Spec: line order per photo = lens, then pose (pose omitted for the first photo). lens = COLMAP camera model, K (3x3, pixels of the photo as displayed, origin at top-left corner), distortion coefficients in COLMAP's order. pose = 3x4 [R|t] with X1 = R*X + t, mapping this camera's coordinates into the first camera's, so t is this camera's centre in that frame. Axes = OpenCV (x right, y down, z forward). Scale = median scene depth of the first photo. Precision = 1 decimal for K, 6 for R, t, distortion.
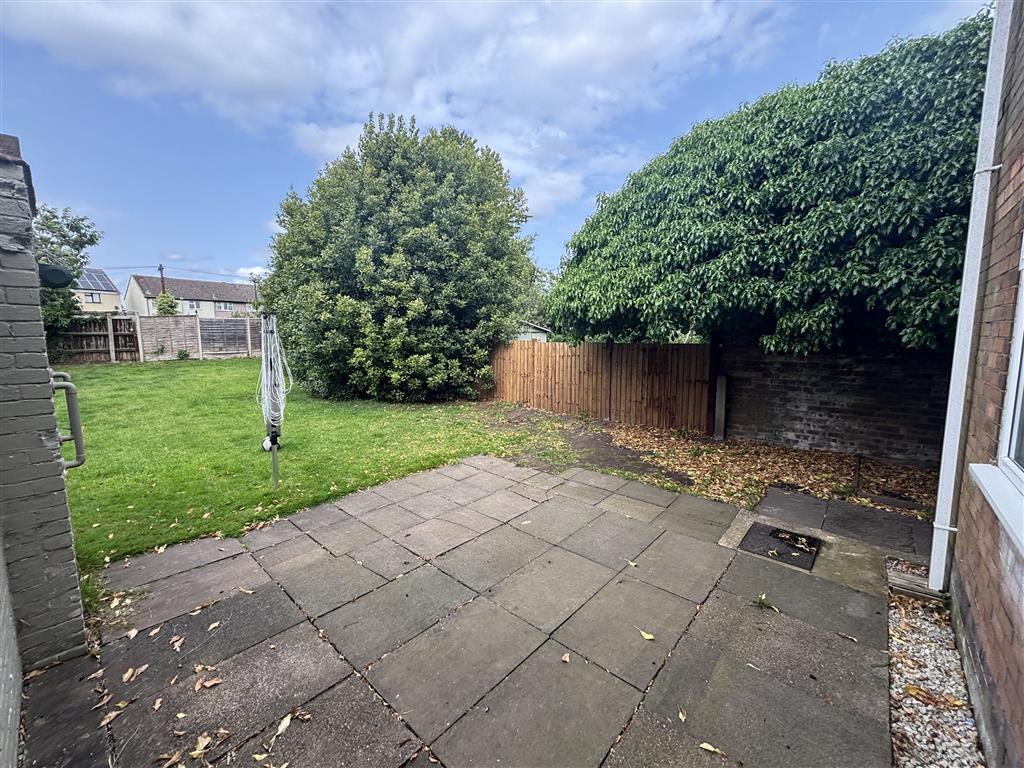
lens RADIAL K [[412.1, 0, 524.5], [0, 412.1, 381.4], [0, 0, 1]] dist [-0.003500, -0.000431]
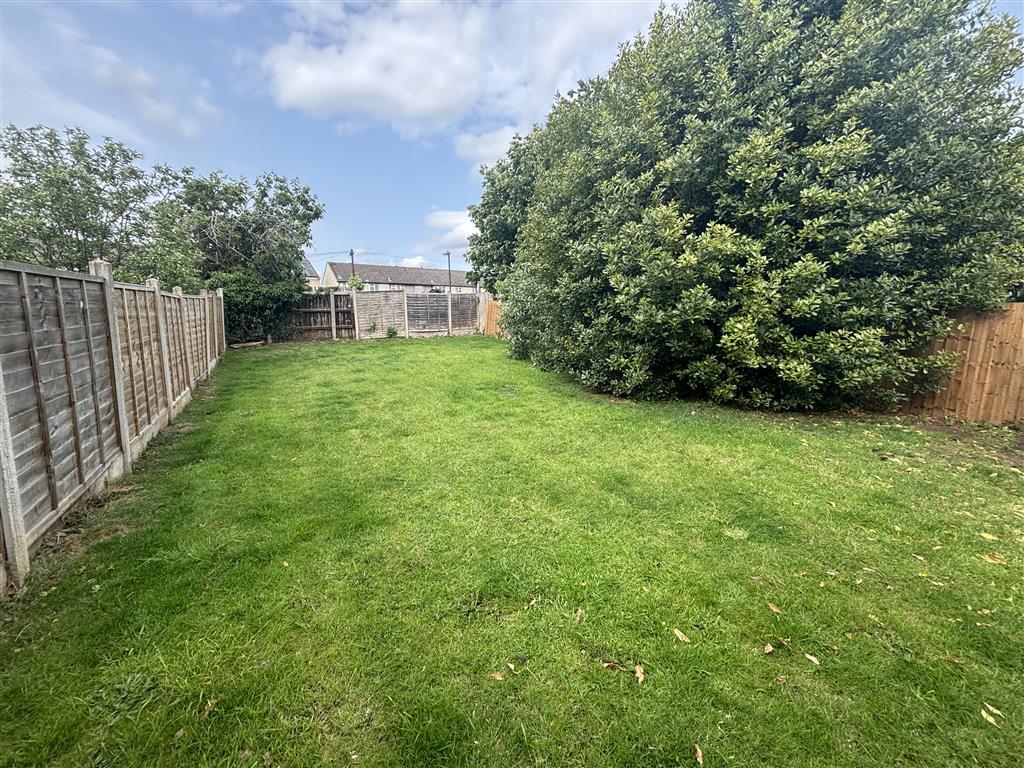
lens RADIAL K [[416.1, 0, 512.0], [0, 416.1, 384.0], [0, 0, 1]] dist [0.000034, -0.000054]
pose [[0.947949, 0.043728, -0.315406, -0.283777], [-0.028721, 0.998230, 0.052073, -0.005093], [0.317125, -0.040304, 0.947527, 0.192633]]
